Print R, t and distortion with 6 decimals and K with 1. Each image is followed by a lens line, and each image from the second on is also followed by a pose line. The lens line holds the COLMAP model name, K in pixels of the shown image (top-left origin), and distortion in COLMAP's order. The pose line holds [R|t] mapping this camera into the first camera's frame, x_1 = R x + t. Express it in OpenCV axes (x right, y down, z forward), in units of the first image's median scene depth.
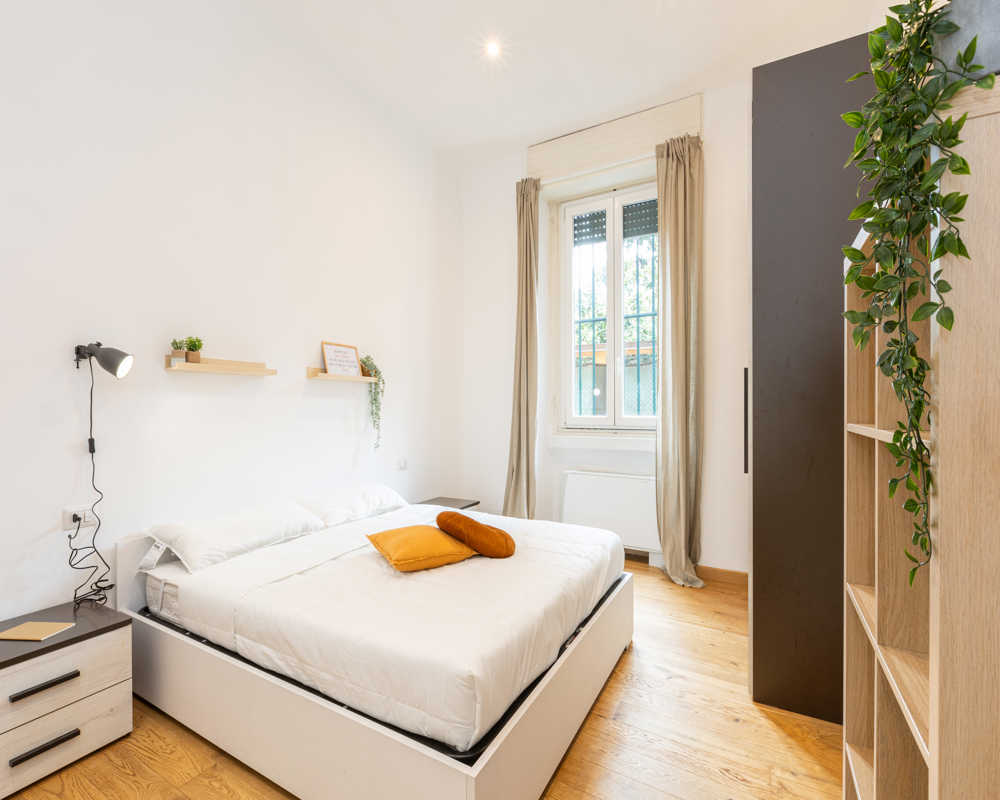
lens RADIAL K [[448.9, 0, 504.1], [0, 448.9, 404.1], [0, 0, 1]] dist [-0.005240, 0.000095]
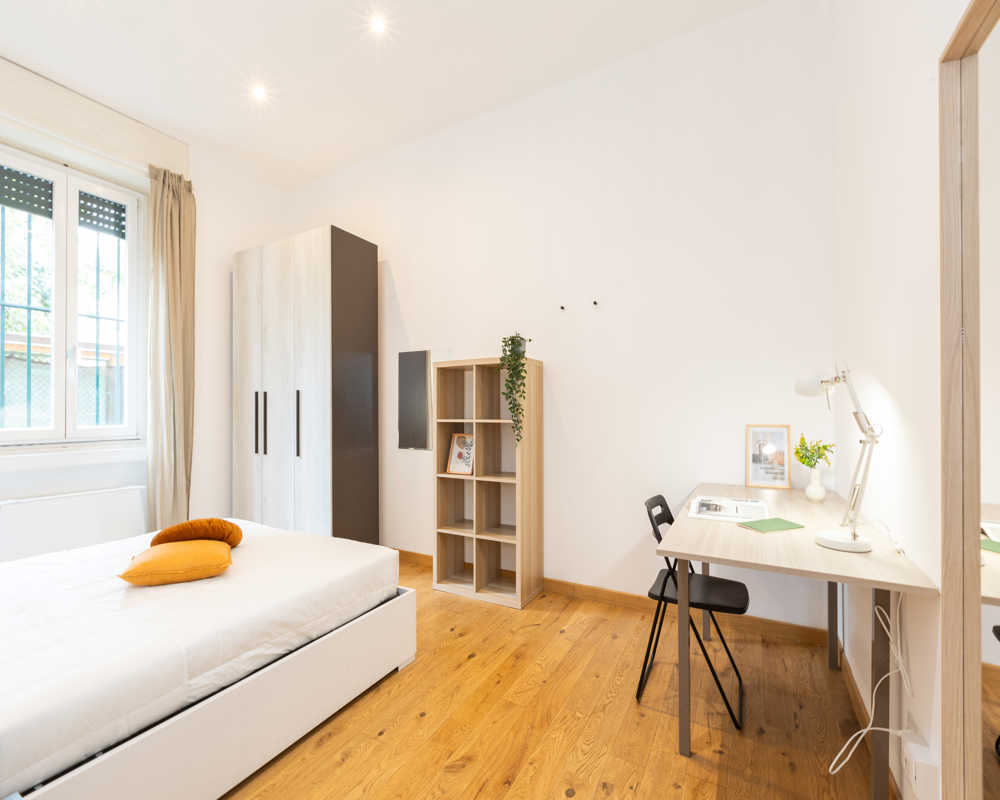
lens RADIAL K [[448.9, 0, 504.1], [0, 448.9, 404.1], [0, 0, 1]] dist [-0.005240, 0.000095]
pose [[-0.008730, 0.012834, 0.999880, -0.649405], [0.004456, 0.999908, -0.012795, -0.003541], [-0.999952, 0.004343, -0.008786, 0.174884]]
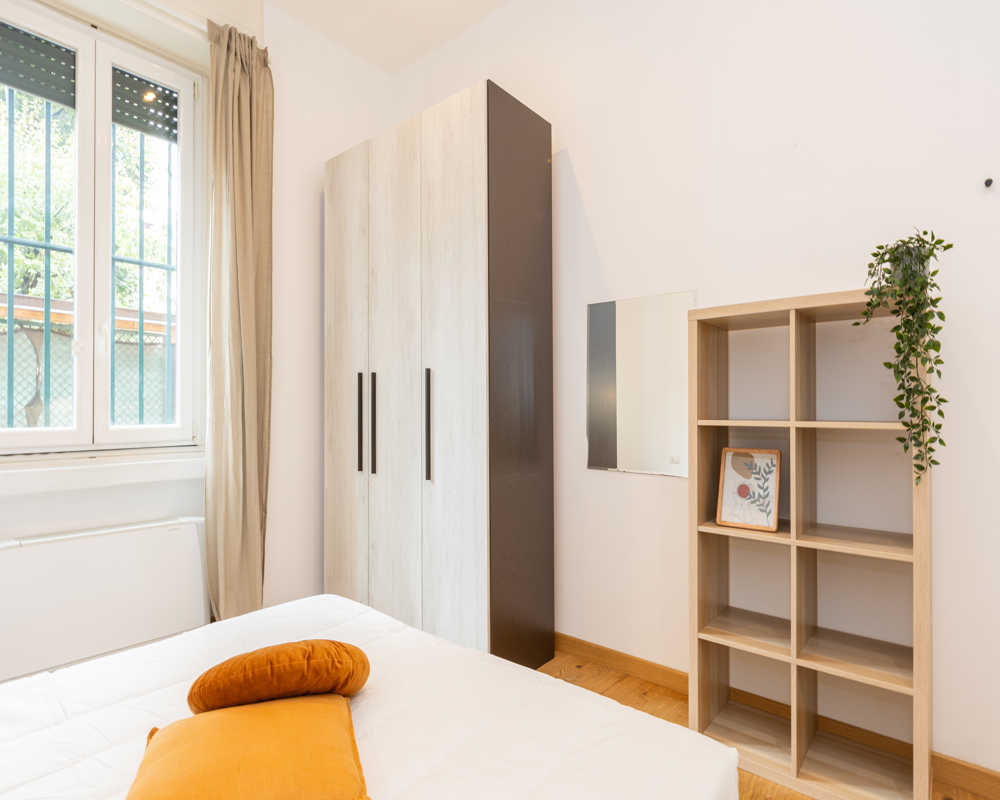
lens RADIAL K [[537.9, 0, 506.8], [0, 537.9, 400.4], [0, 0, 1]] dist [-0.005254, 0.000652]
pose [[0.177122, 0.010150, 0.984137, -0.339346], [0.000179, 0.999946, -0.010345, 0.000279], [-0.984189, 0.002009, 0.177111, 0.391098]]
